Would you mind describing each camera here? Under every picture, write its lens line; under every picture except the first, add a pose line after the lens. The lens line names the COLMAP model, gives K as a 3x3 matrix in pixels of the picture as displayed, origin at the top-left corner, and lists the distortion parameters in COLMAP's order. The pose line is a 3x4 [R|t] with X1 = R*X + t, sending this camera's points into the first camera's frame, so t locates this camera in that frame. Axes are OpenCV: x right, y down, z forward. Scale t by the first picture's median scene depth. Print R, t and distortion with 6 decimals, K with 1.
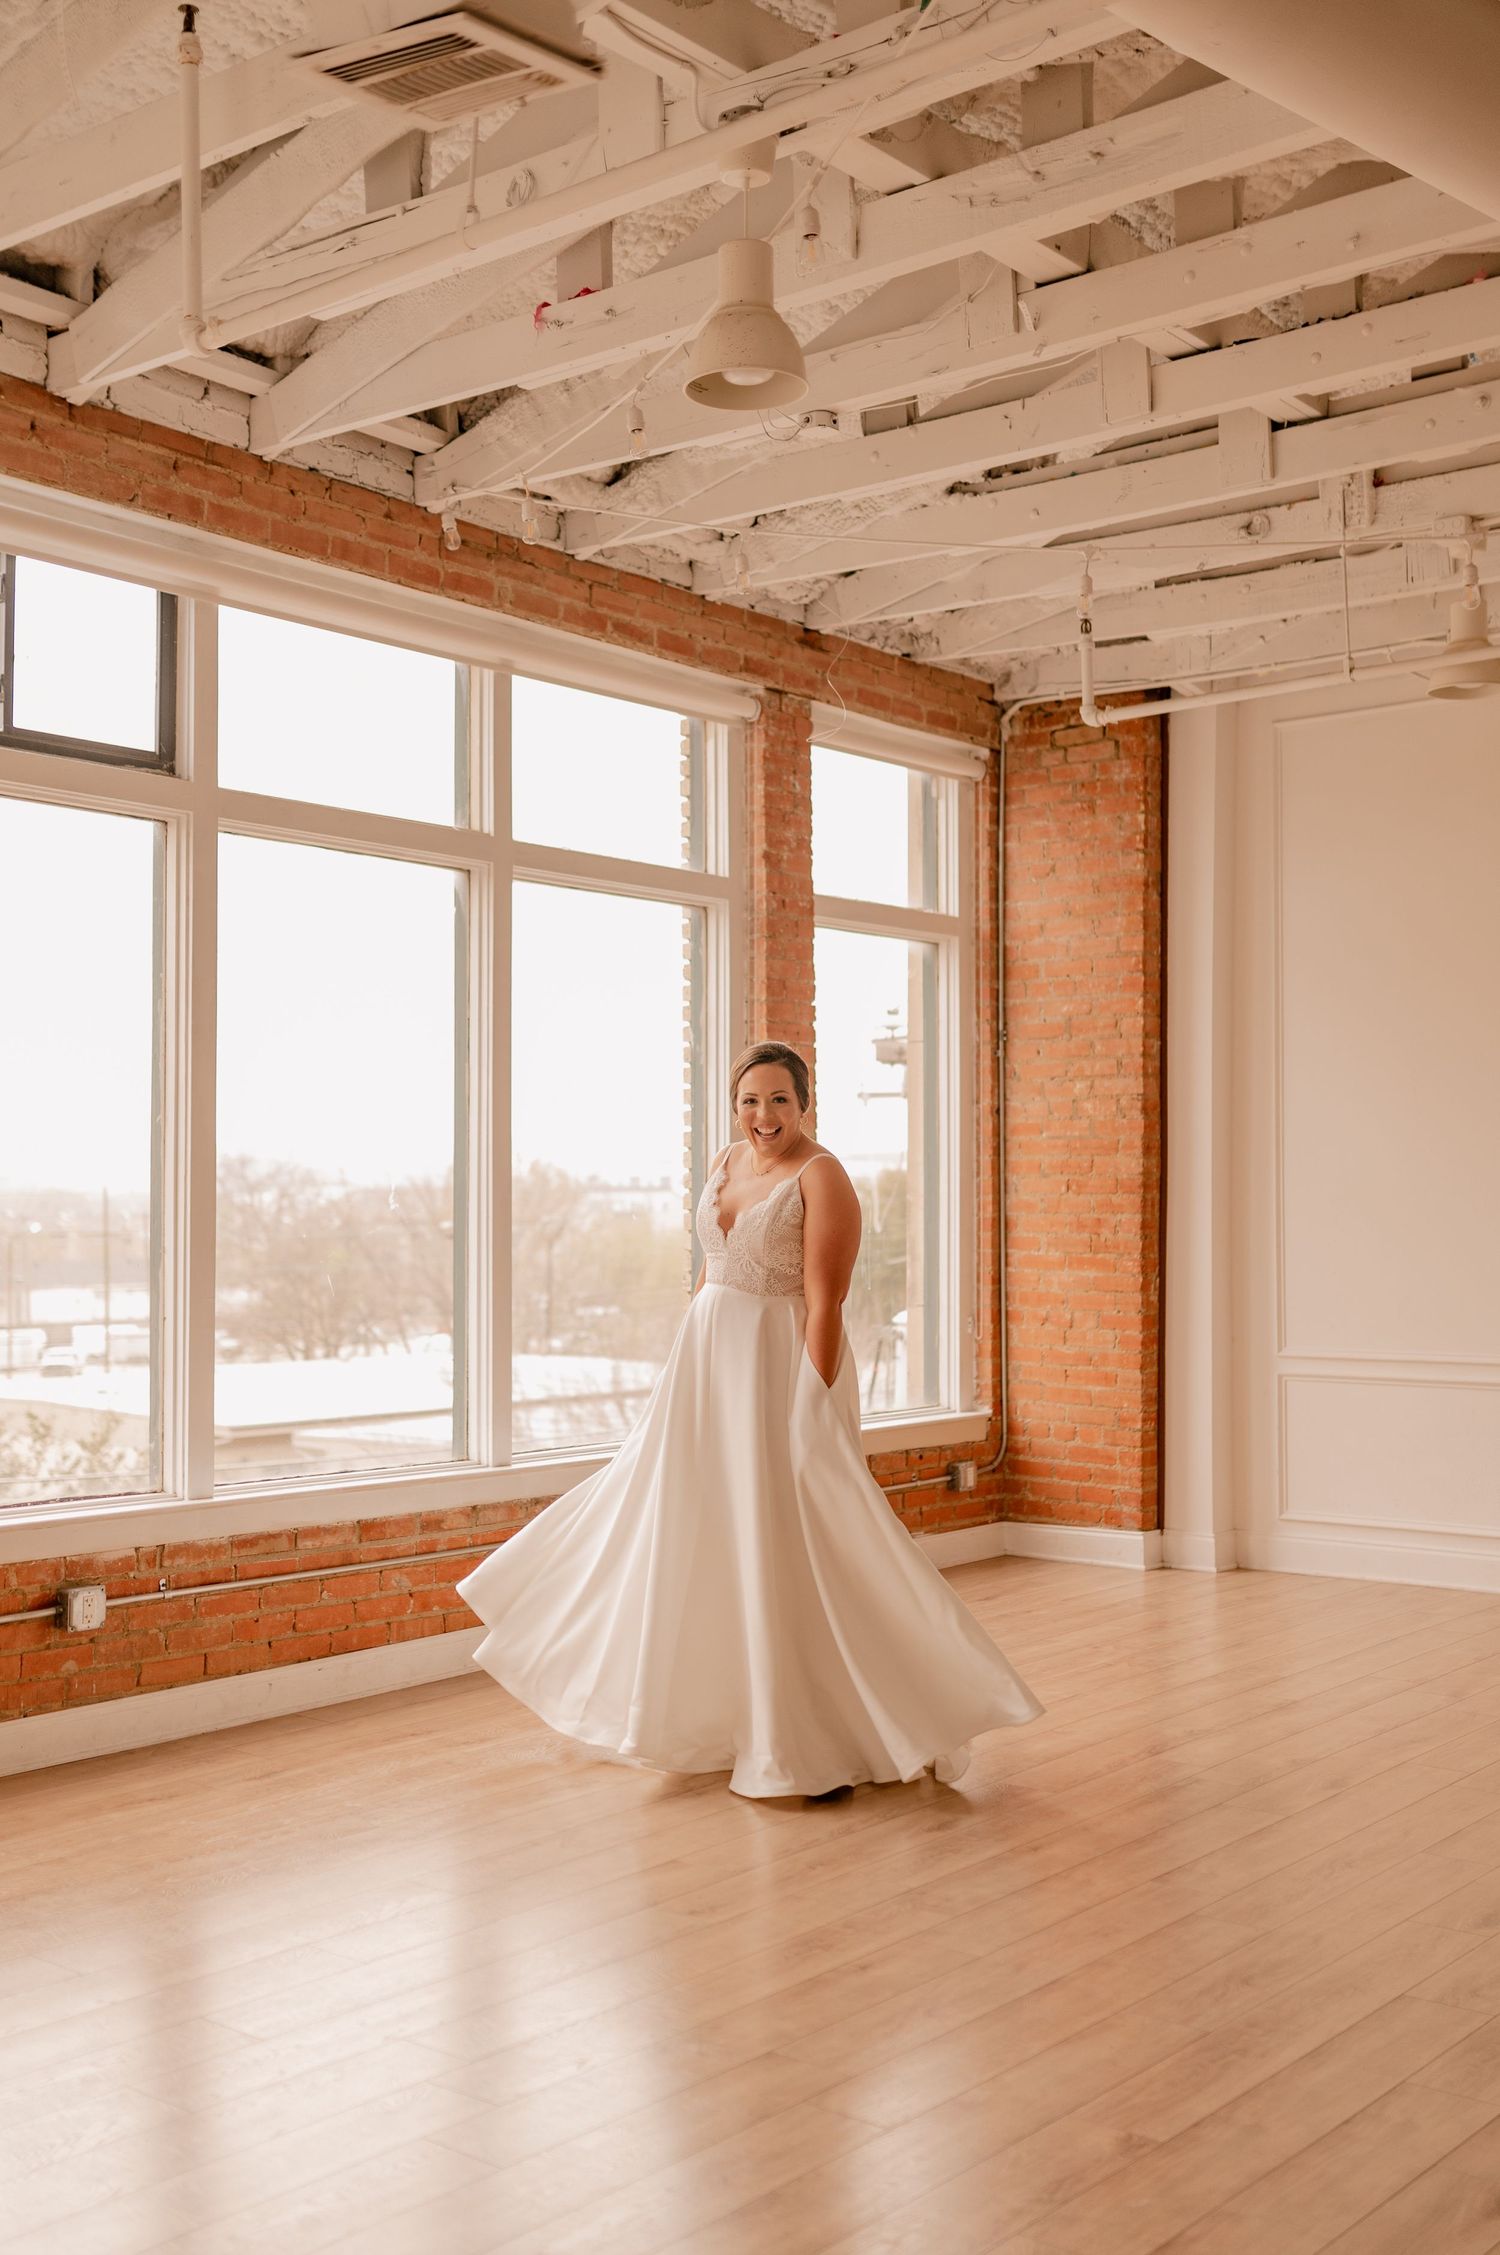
lens RADIAL K [[2451.8, 0, 570.8], [0, 2451.8, 1138.9], [0, 0, 1]] dist [0.000607, 0.001034]
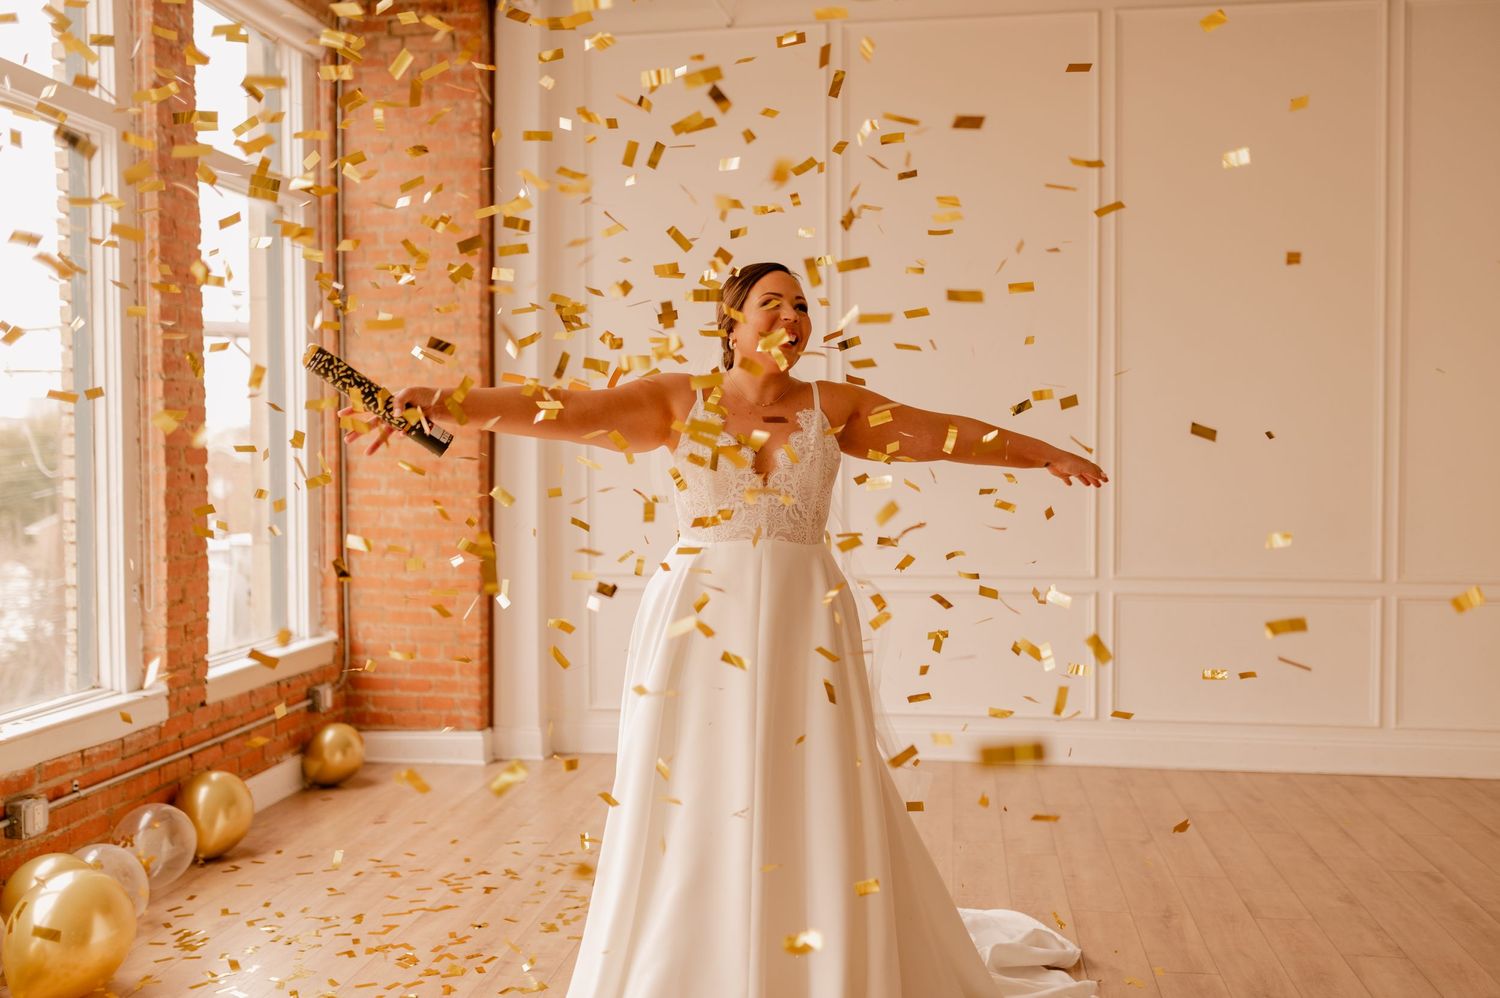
lens RADIAL K [[1518.9, 0, 750.0], [0, 1518.9, 499.0], [0, 0, 1]] dist [-0.005580, 0.008538]
pose [[0.825019, -0.024226, 0.564586, -0.062863], [-0.008022, 0.998478, 0.054567, 0.010703], [-0.565048, -0.049548, 0.823569, 0.342983]]
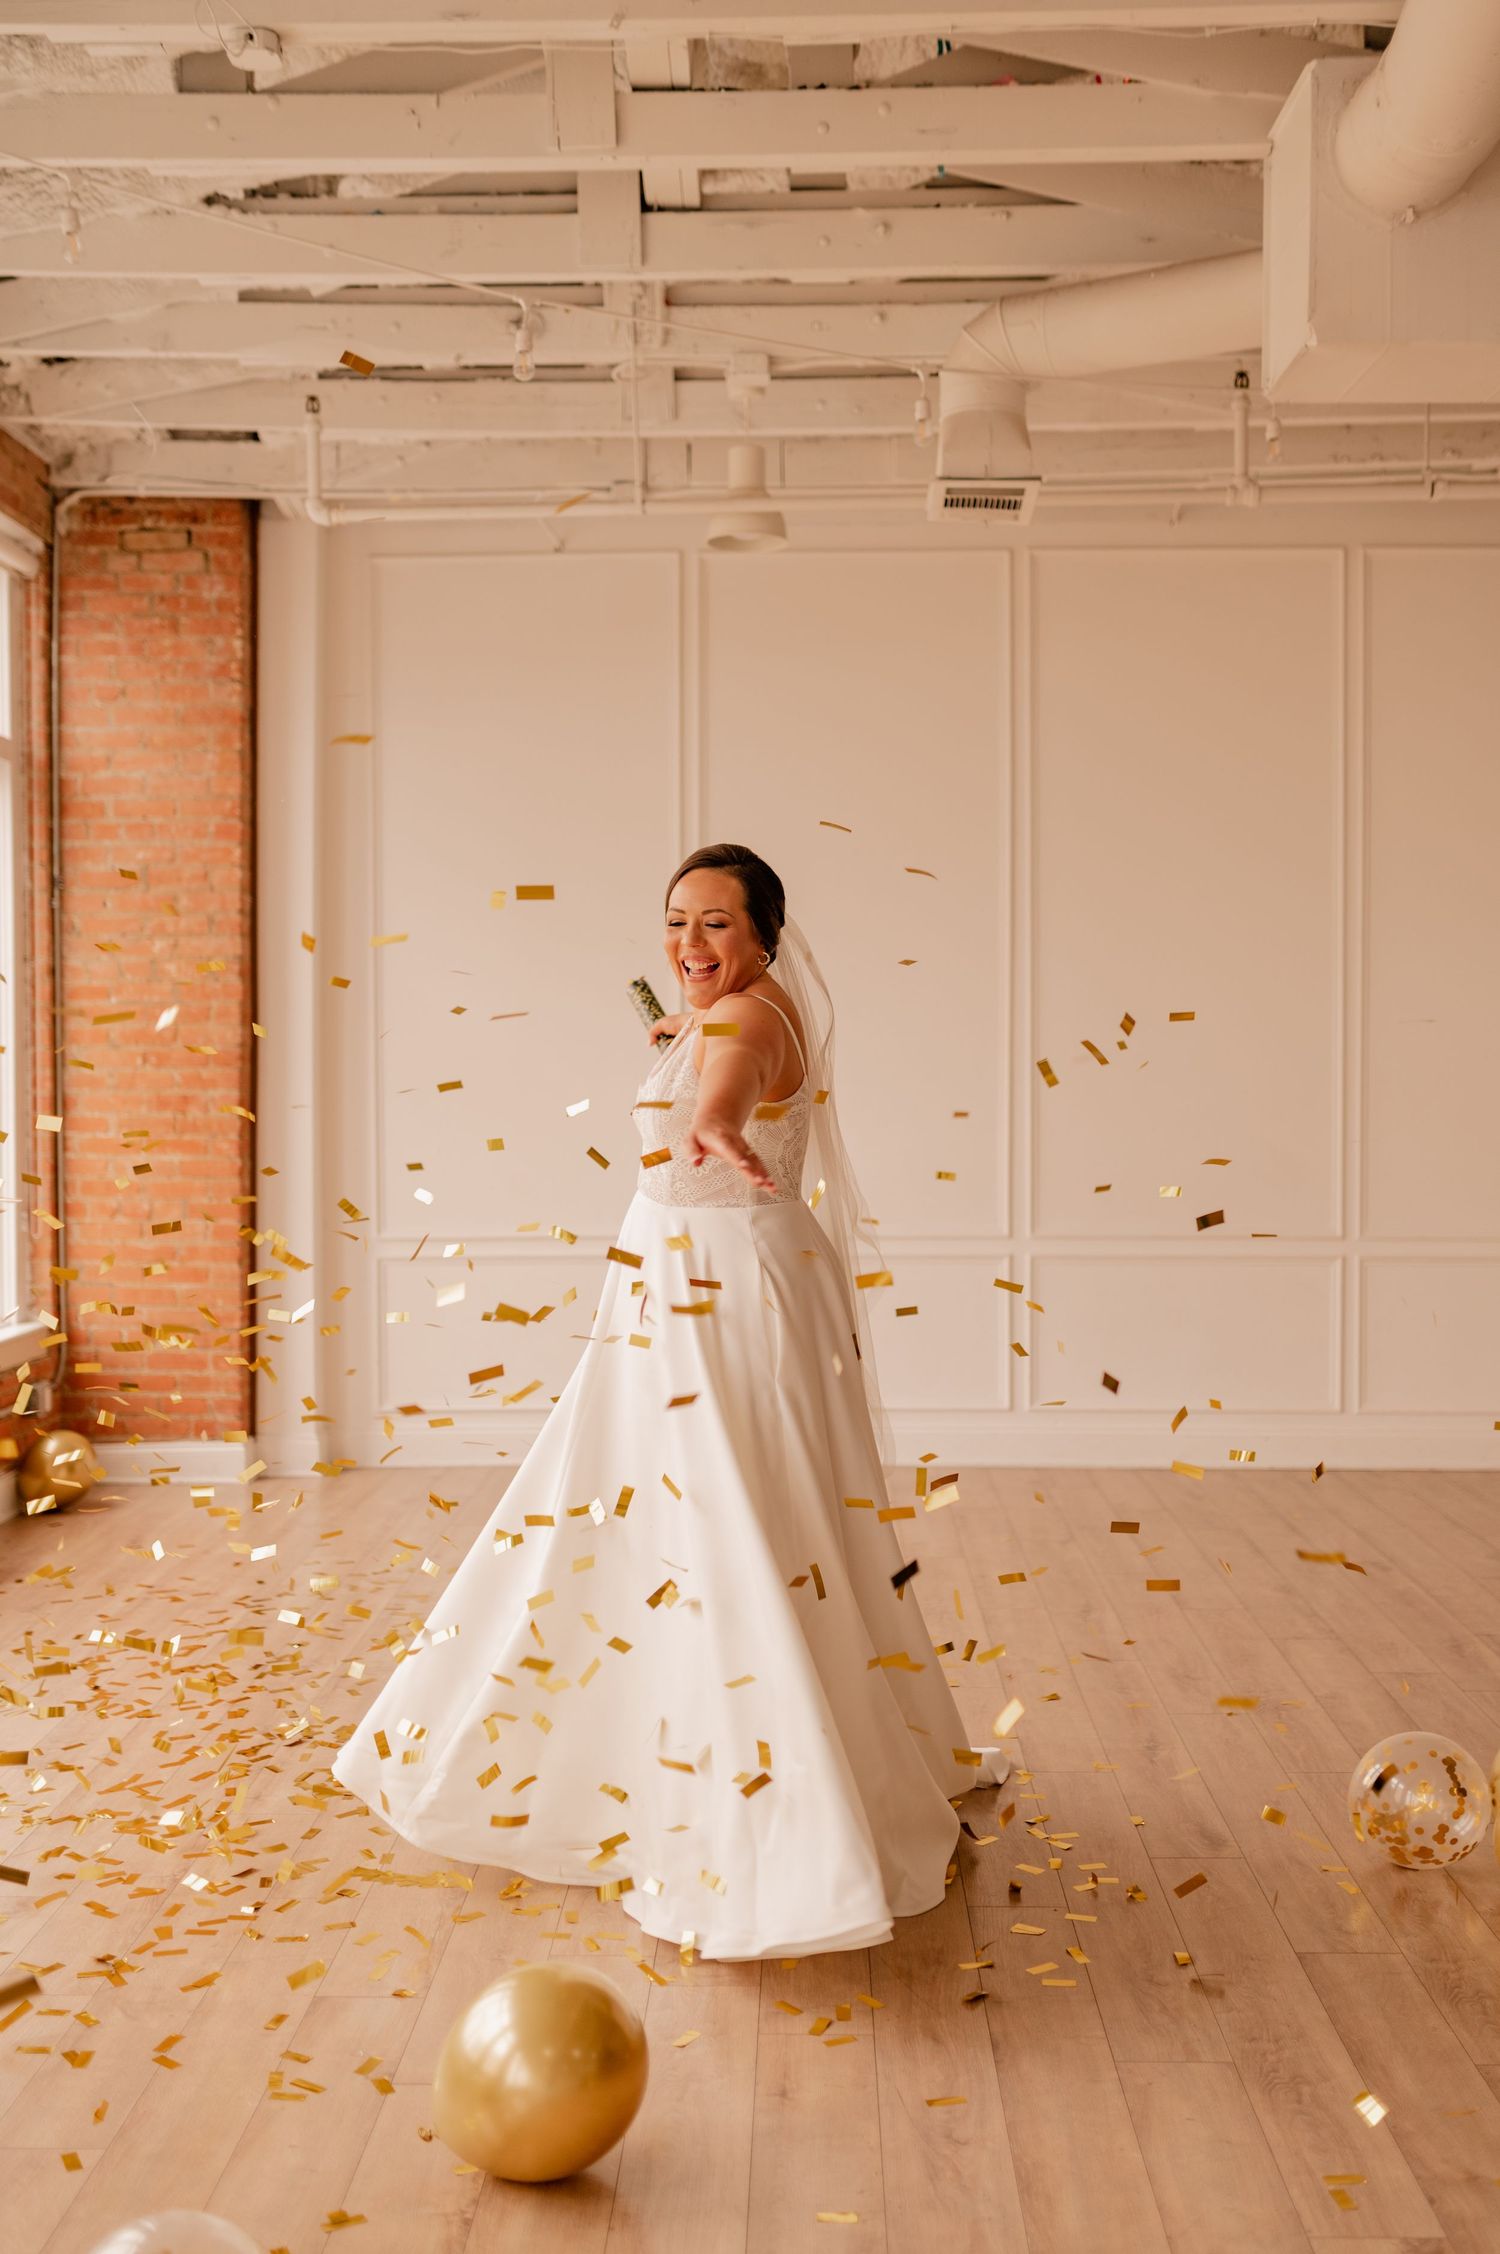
lens RADIAL K [[2282.5, 0, 788.9], [0, 2282.5, 1135.9], [0, 0, 1]] dist [-0.005580, 0.008538]
pose [[0.750005, -0.024414, 0.660982, -0.167902], [-0.011915, 0.998658, 0.050406, 0.003036], [-0.661325, -0.045680, 0.748707, 0.240127]]
